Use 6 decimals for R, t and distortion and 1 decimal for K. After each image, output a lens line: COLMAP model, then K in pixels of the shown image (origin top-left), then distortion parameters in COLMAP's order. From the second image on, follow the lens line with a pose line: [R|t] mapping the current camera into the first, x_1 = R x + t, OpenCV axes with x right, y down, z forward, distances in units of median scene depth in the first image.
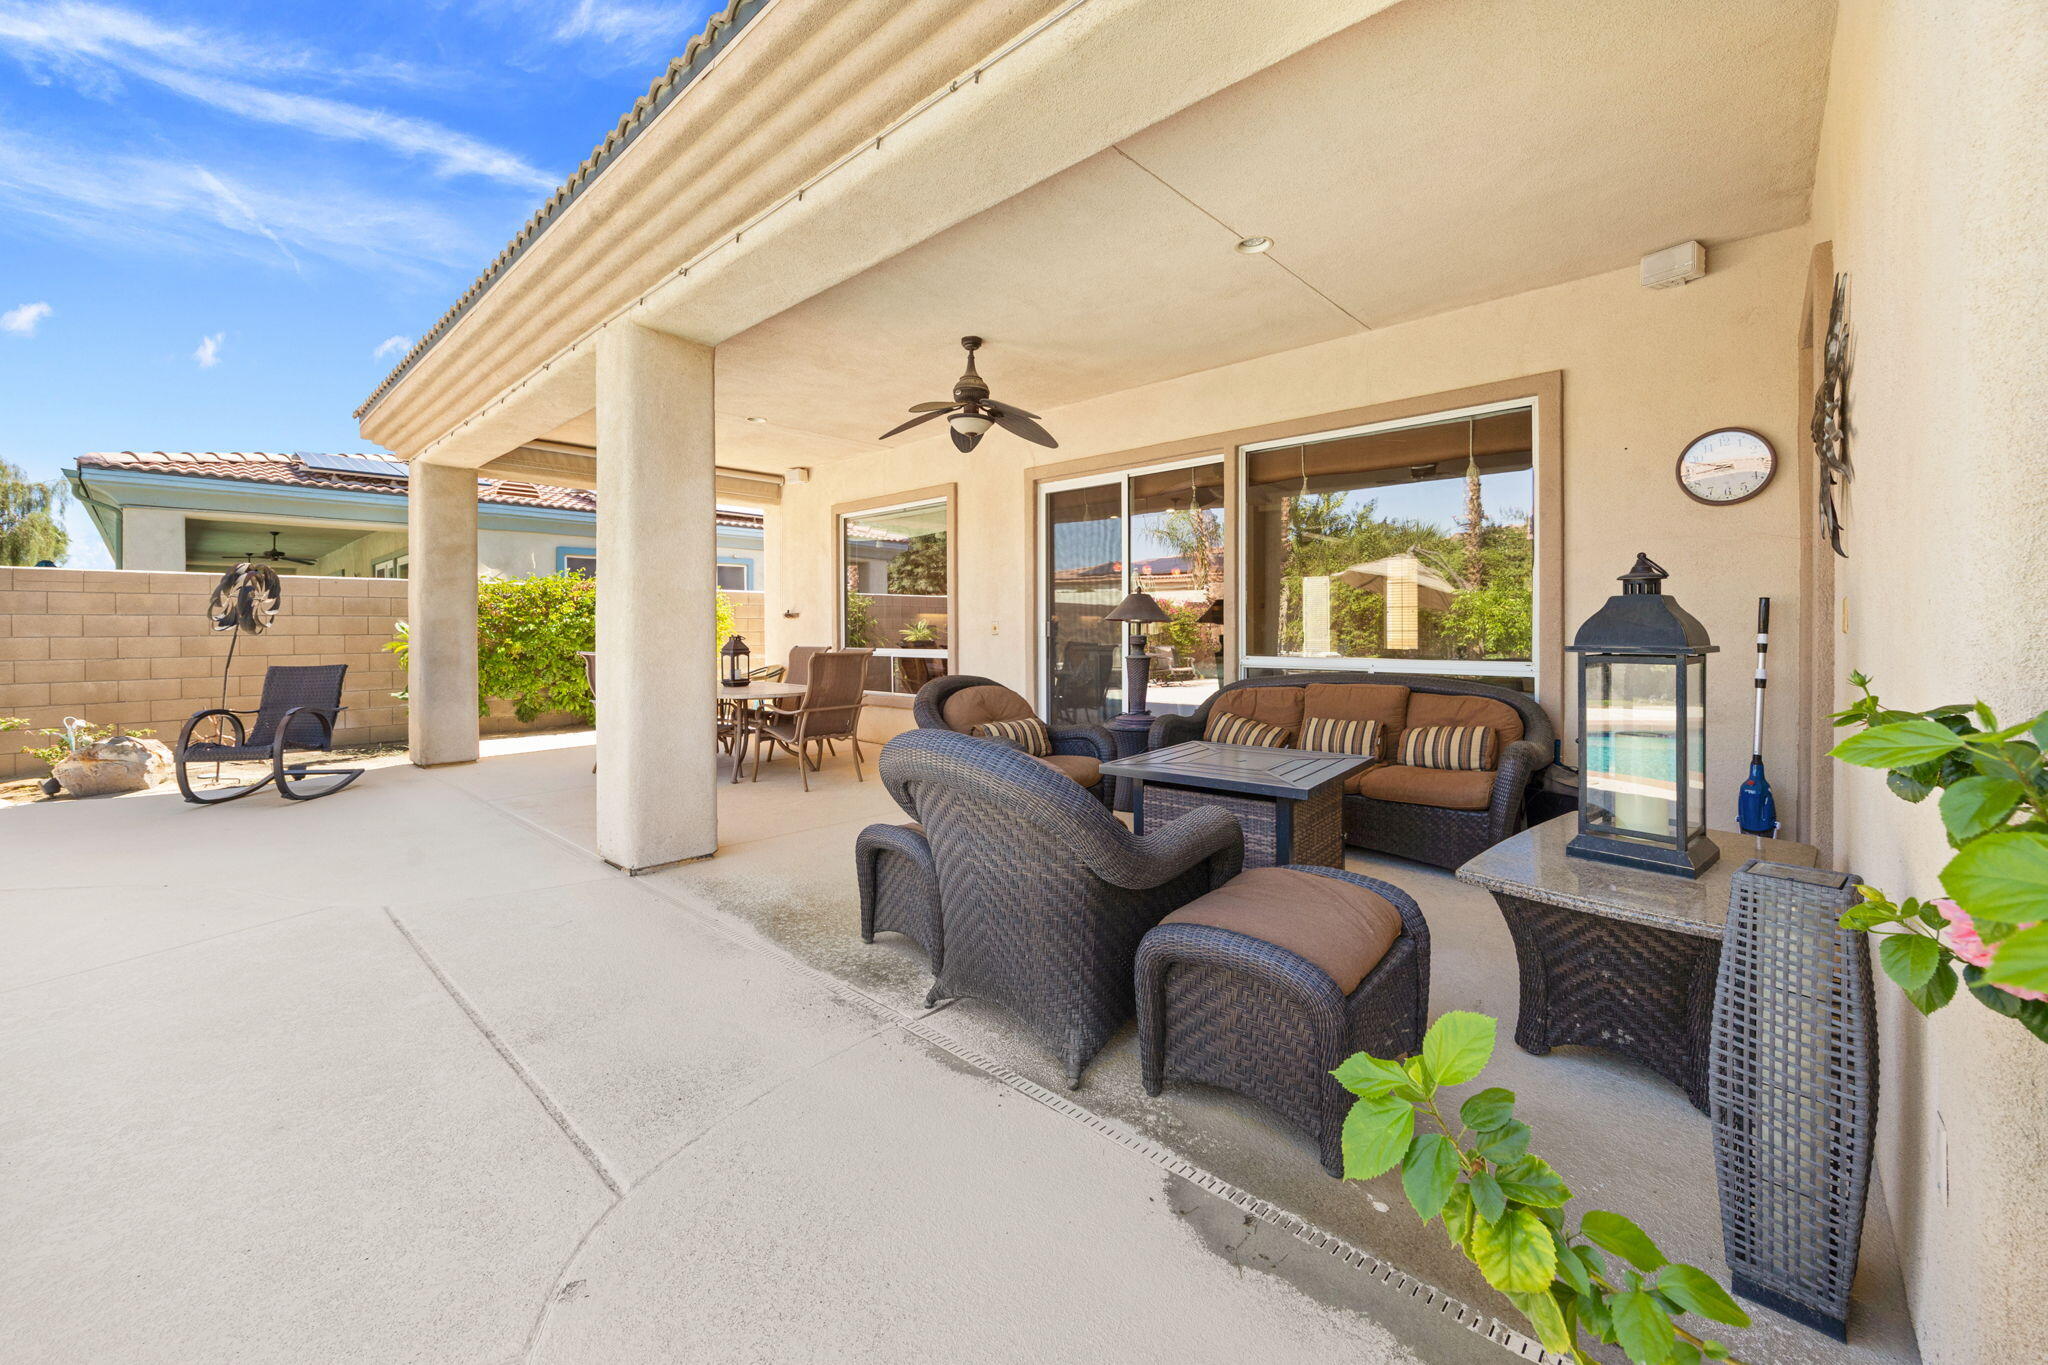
lens RADIAL K [[796.7, 0, 1025.9], [0, 796.7, 647.8], [0, 0, 1]] dist [-0.007734, 0.000175]
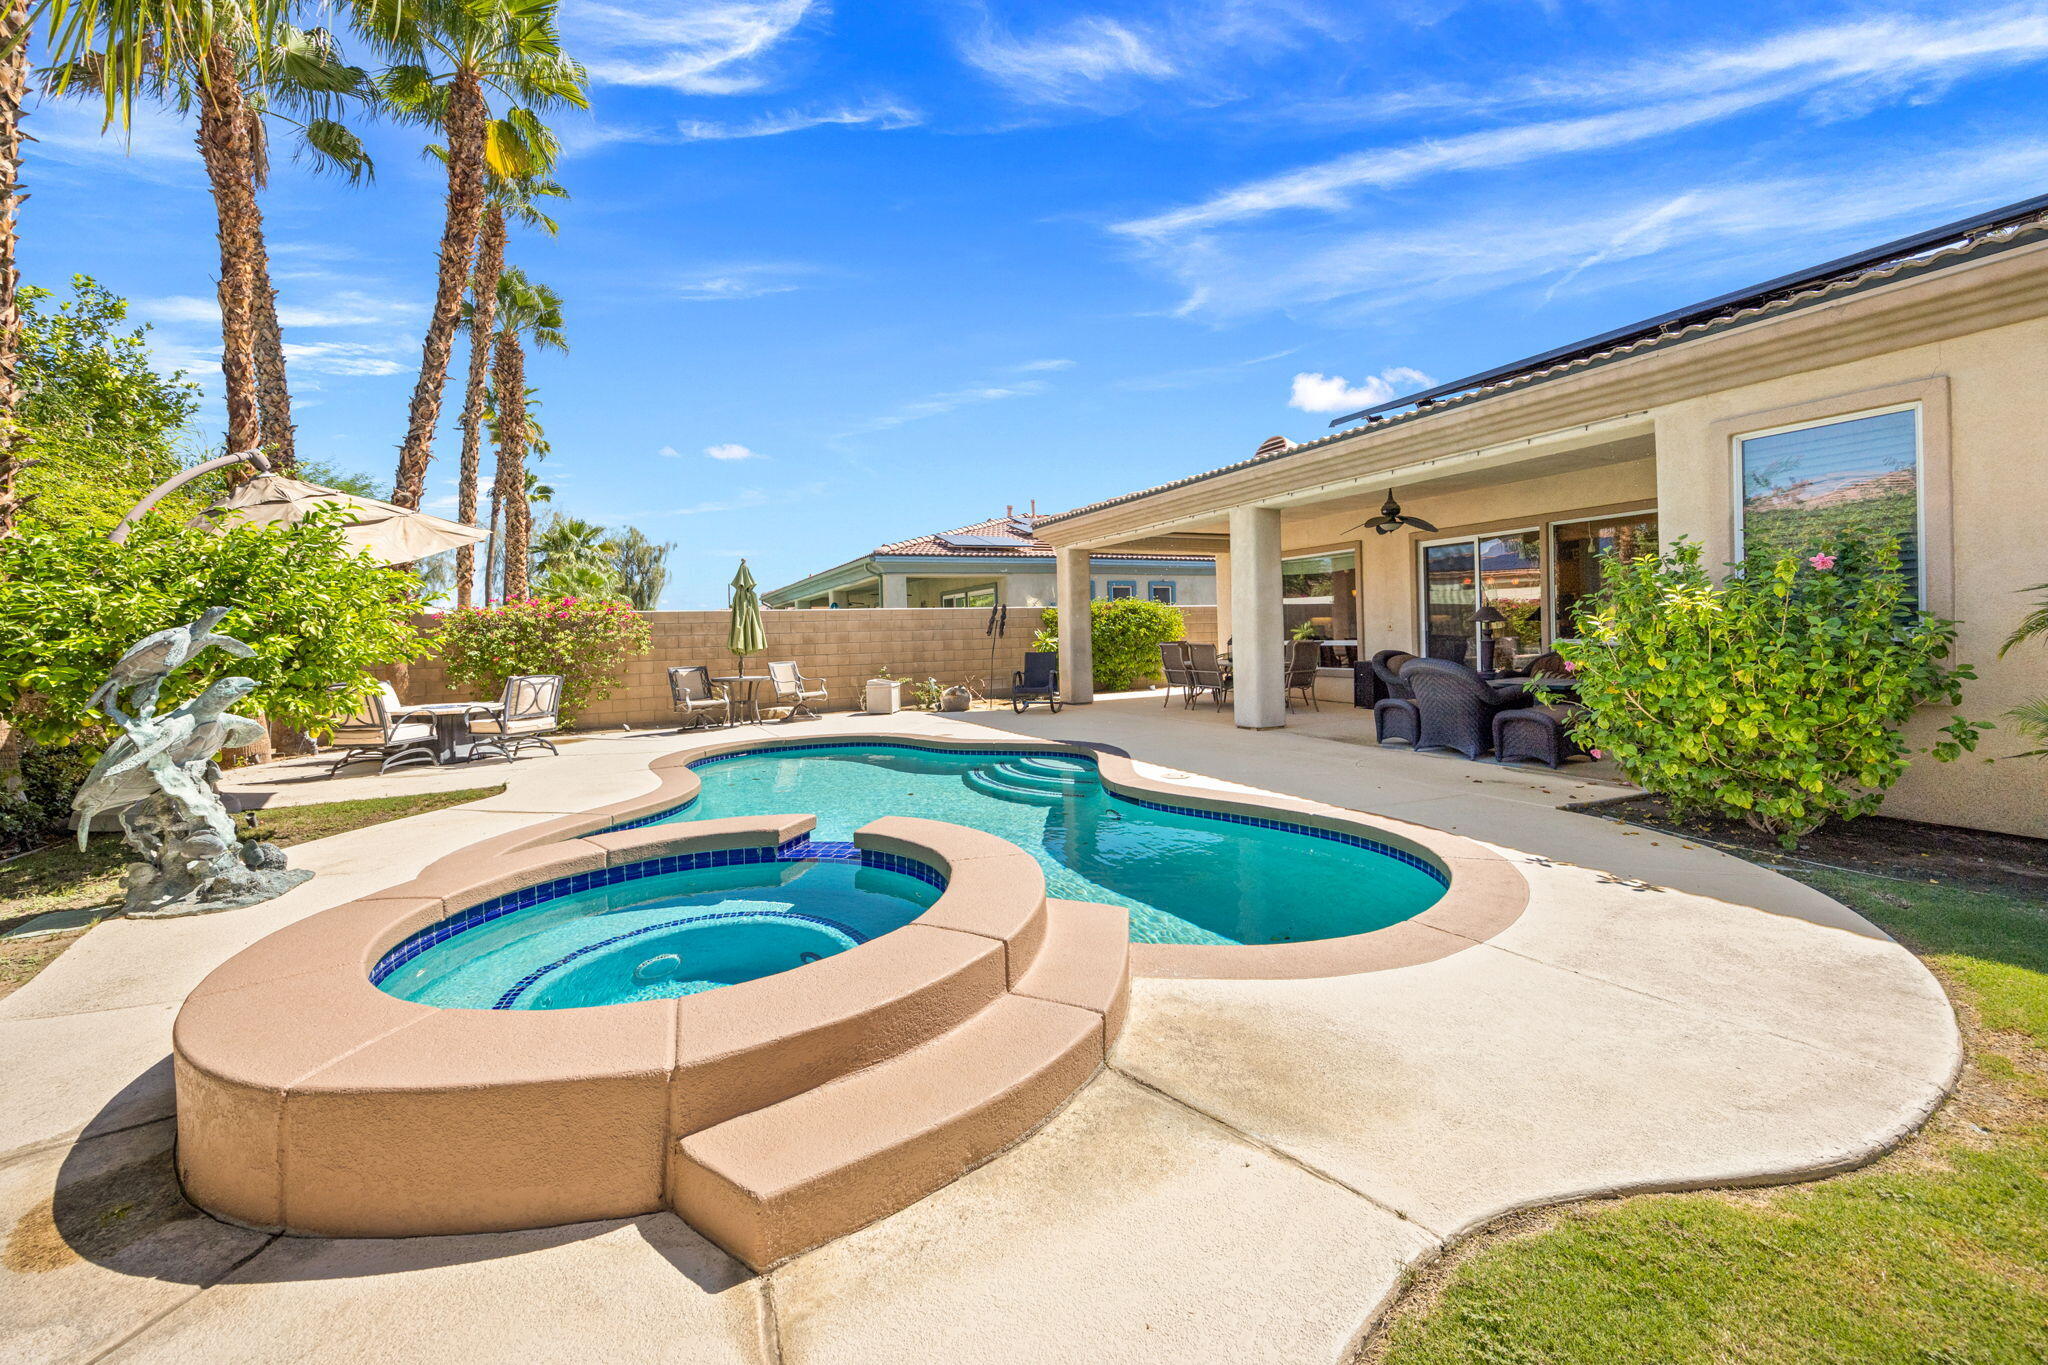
lens RADIAL K [[807.3, 0, 1021.1], [0, 807.3, 637.1], [0, 0, 1]] dist [-0.005705, 0.000240]
pose [[0.930920, -0.018840, -0.364738, -0.171480], [0.014074, 0.999777, -0.015720, 0.016040], [0.364953, 0.009501, 0.930977, -1.060706]]
